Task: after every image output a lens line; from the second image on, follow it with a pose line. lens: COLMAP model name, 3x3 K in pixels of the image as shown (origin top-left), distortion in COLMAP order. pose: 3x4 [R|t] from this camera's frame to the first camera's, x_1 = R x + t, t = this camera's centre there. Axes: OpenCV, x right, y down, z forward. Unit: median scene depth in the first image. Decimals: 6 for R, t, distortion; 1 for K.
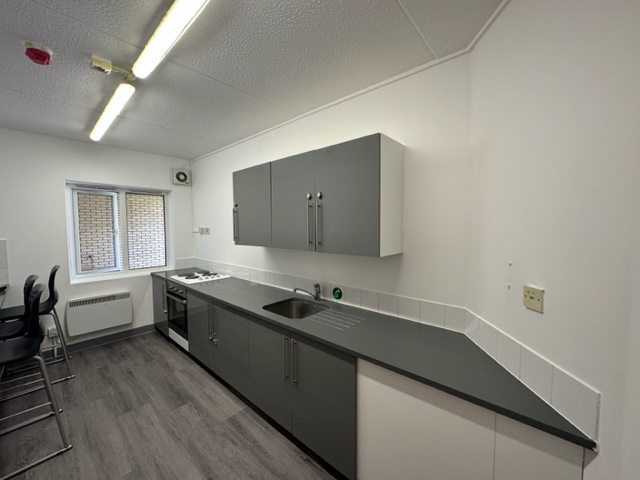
lens RADIAL K [[254.7, 0, 320.4], [0, 254.7, 239.4], [0, 0, 1]] dist [-0.003904, 0.000865]
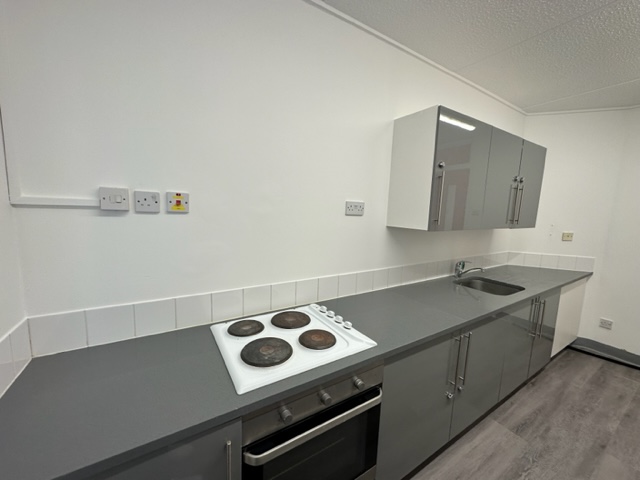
lens RADIAL K [[254.7, 0, 321.0], [0, 254.7, 241.4], [0, 0, 1]] dist [-0.003904, 0.000865]
pose [[0.282980, -0.112831, 0.952466, -1.129094], [0.015965, 0.993473, 0.112945, -0.032060], [-0.958993, -0.016755, 0.282934, 1.237874]]
